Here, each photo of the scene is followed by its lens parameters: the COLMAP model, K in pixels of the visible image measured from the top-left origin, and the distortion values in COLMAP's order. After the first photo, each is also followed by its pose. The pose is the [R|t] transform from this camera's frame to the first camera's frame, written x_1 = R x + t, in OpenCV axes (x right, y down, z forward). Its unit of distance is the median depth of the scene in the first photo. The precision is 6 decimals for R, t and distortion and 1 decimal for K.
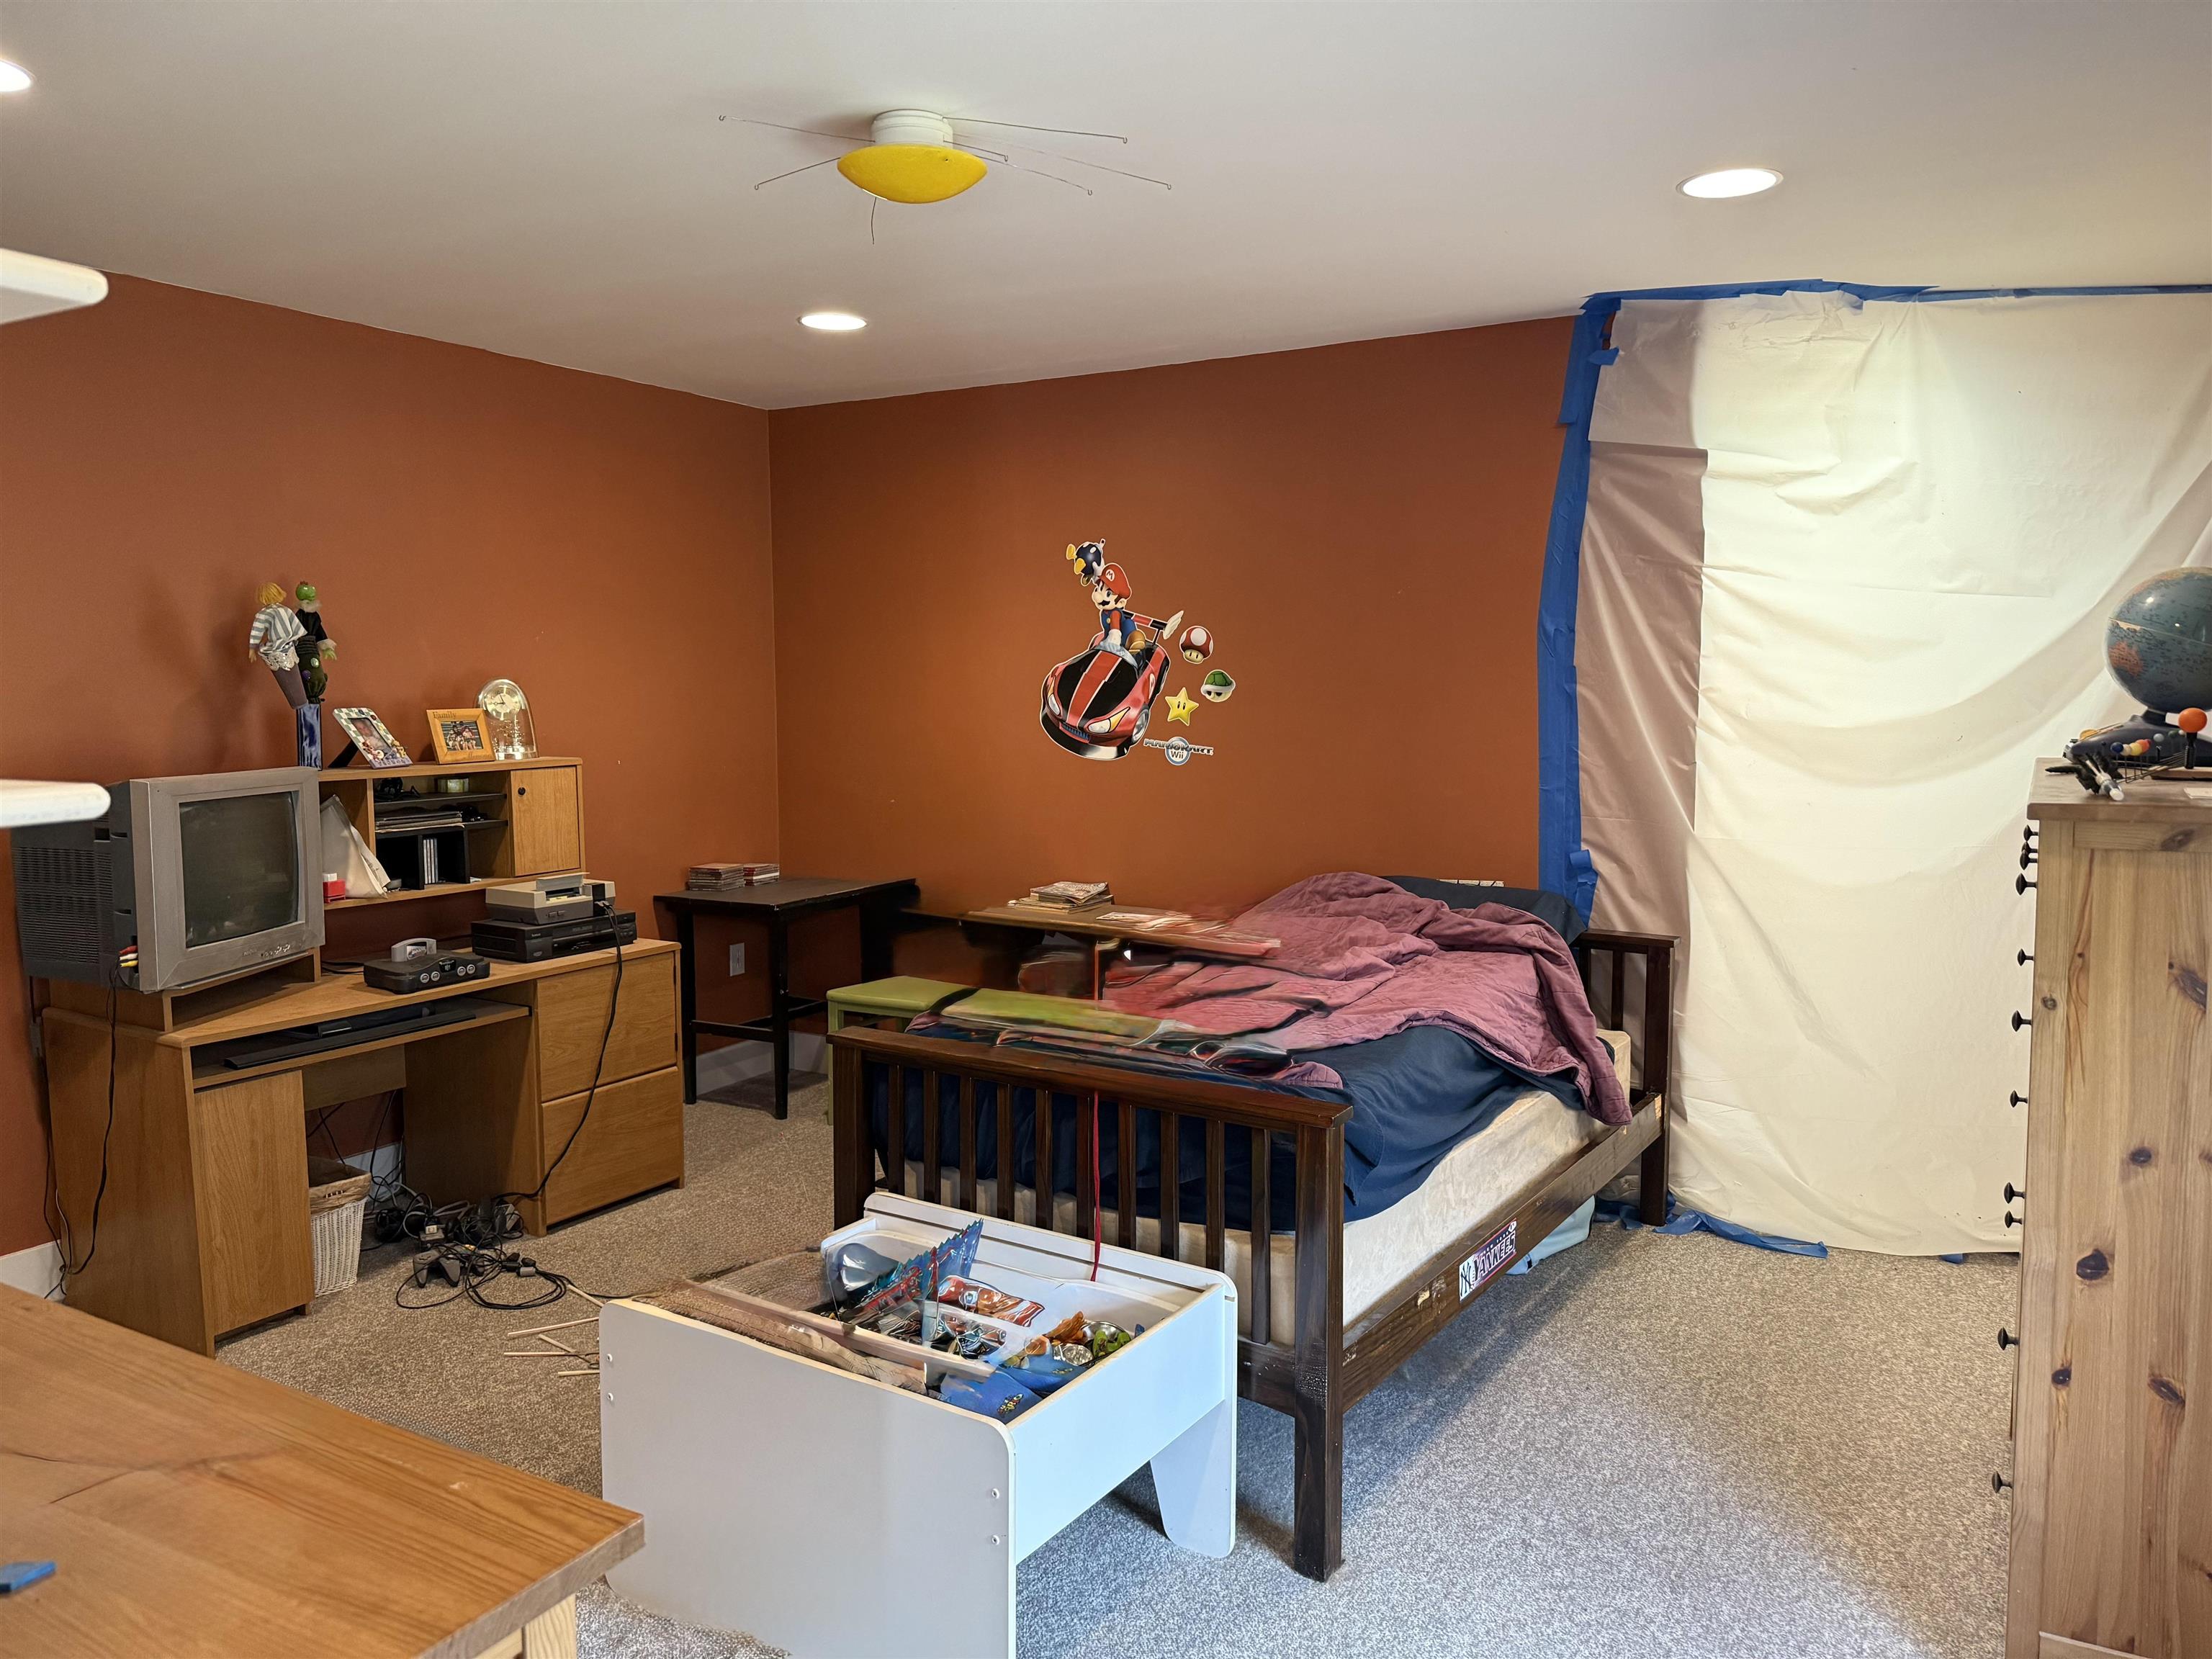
lens RADIAL K [[1556.8, 0, 1106.0], [0, 1556.8, 829.5], [0, 0, 1]] dist [-0.001148, -0.000400]
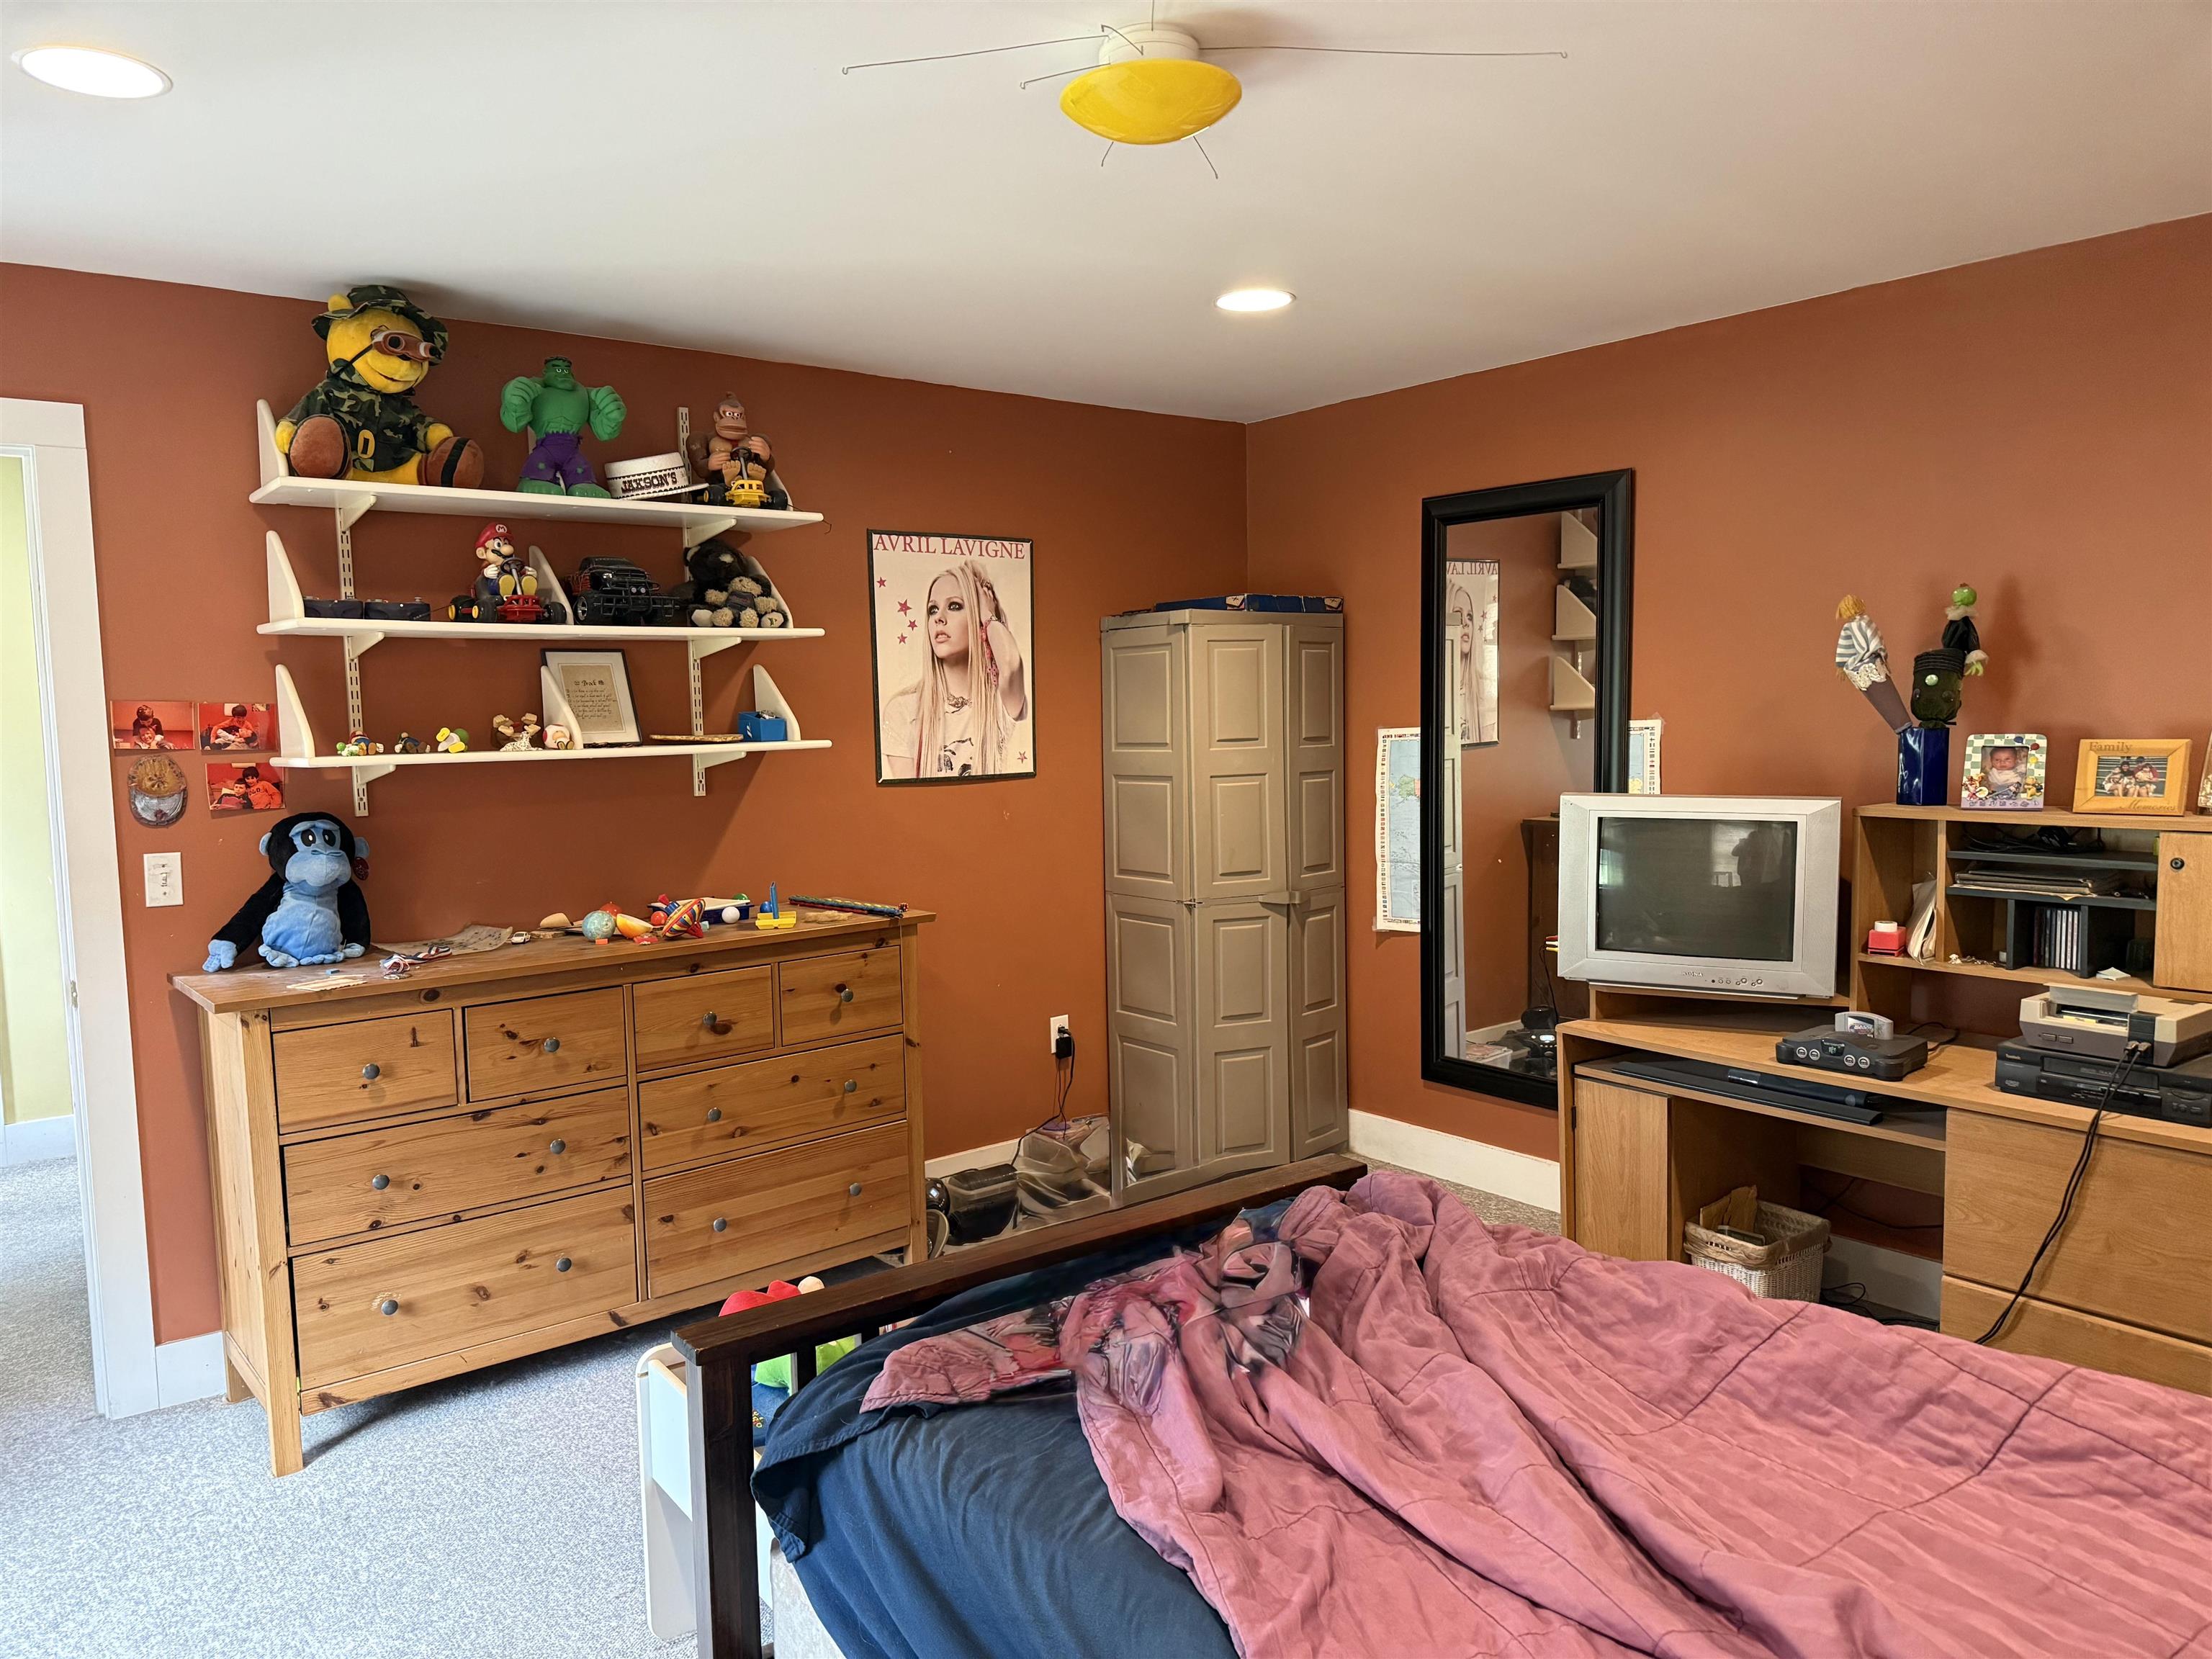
lens RADIAL K [[1558.5, 0, 1106.0], [0, 1558.5, 829.5], [0, 0, 1]] dist [0.083763, 0.000747]
pose [[-0.316266, 0.088963, -0.944490, 0.463705], [-0.076371, 0.989974, 0.118820, -0.093655], [0.945591, 0.109710, -0.306301, 0.831703]]
